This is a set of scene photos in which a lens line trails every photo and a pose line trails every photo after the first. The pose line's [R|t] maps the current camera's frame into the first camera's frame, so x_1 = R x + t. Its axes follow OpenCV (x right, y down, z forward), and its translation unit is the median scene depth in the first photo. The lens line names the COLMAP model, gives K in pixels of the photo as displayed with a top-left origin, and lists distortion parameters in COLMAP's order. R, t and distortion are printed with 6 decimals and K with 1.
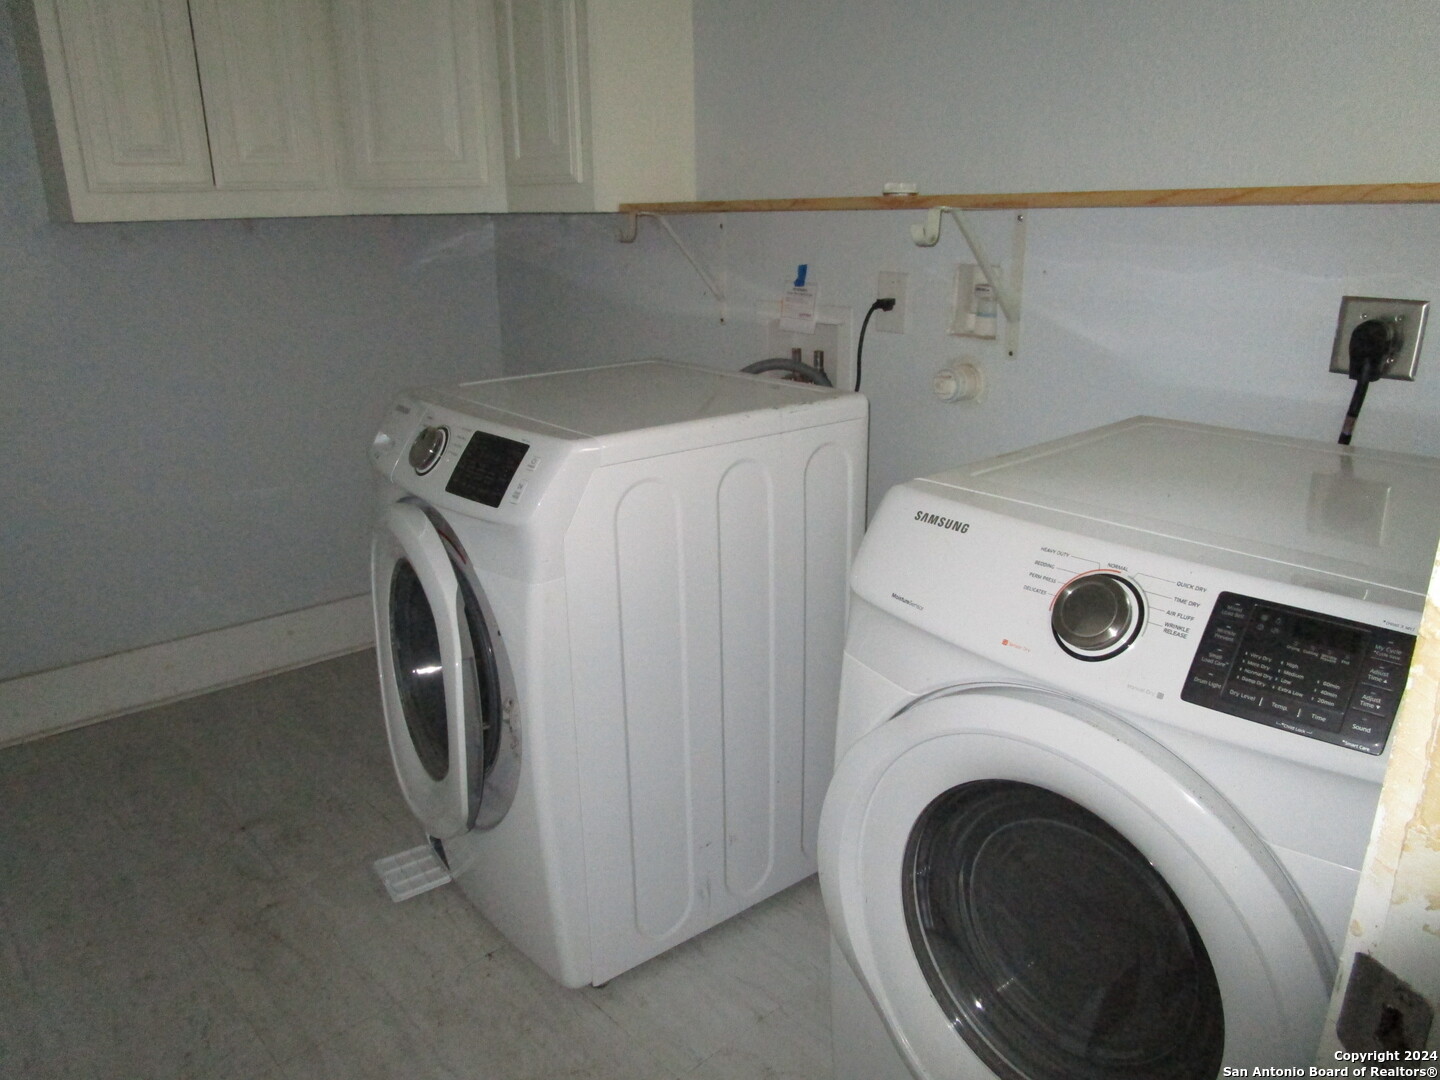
lens RADIAL K [[1015.2, 0, 720.0], [0, 1015.2, 540.0], [0, 0, 1]] dist [-0.010237, -0.002846]
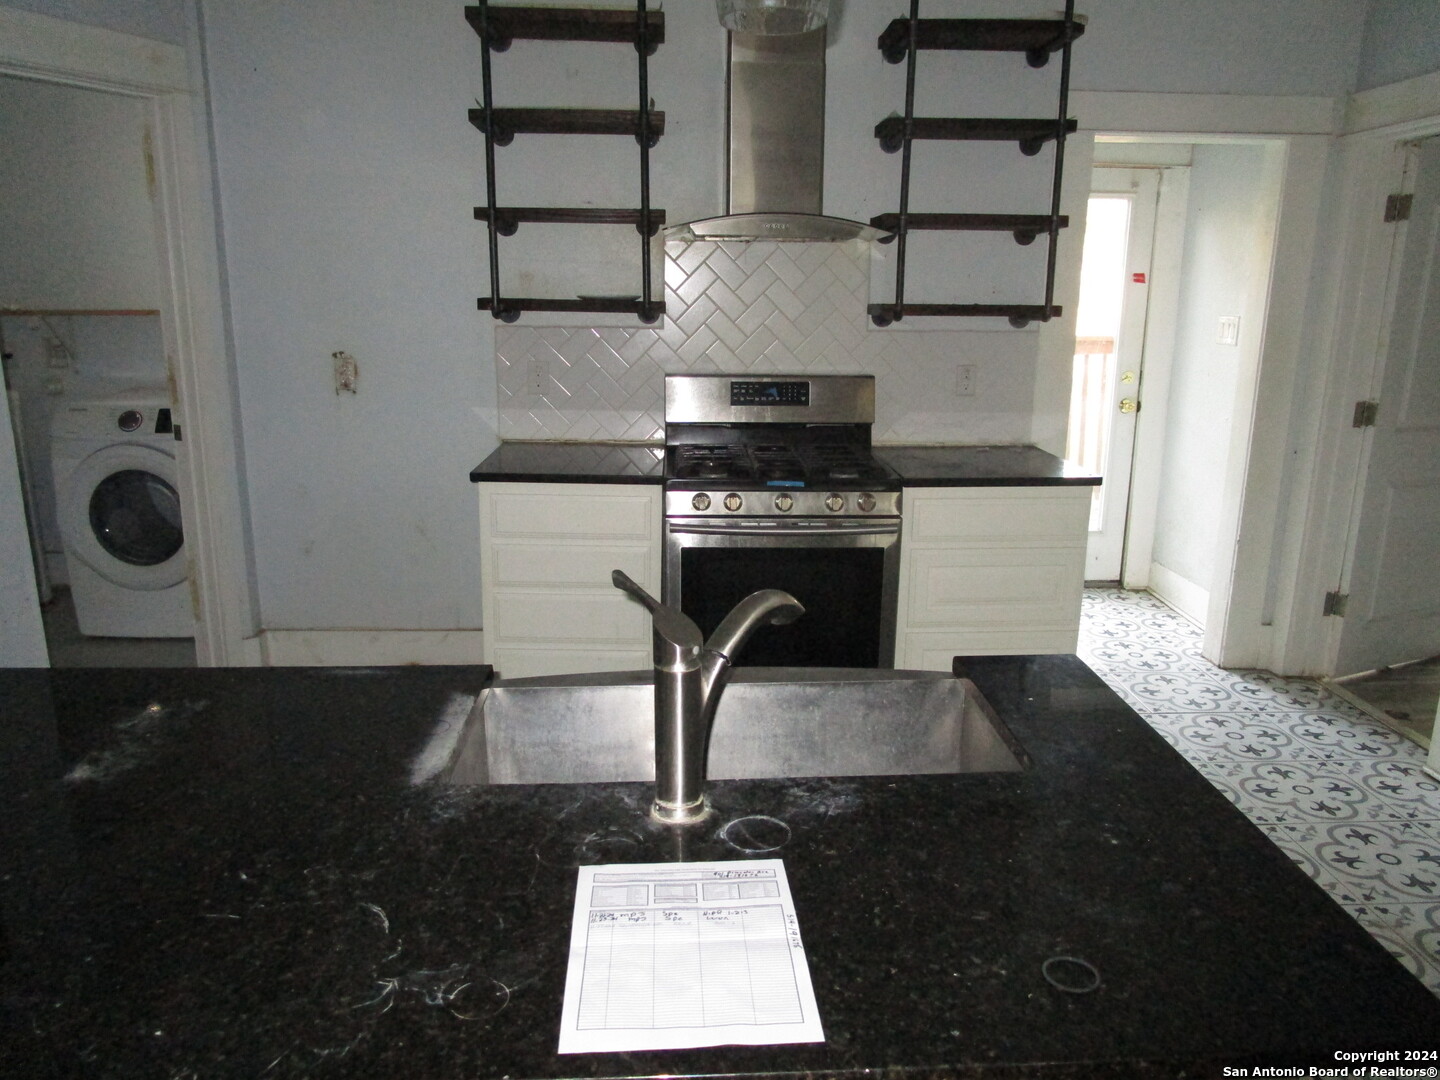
lens RADIAL K [[1015.2, 0, 720.0], [0, 1015.2, 540.0], [0, 0, 1]] dist [-0.010237, -0.002846]
pose [[0.626671, -0.164860, 0.761646, -0.684728], [0.225901, 0.973831, 0.024921, 0.516385], [-0.745823, 0.156440, 0.647514, -1.729386]]
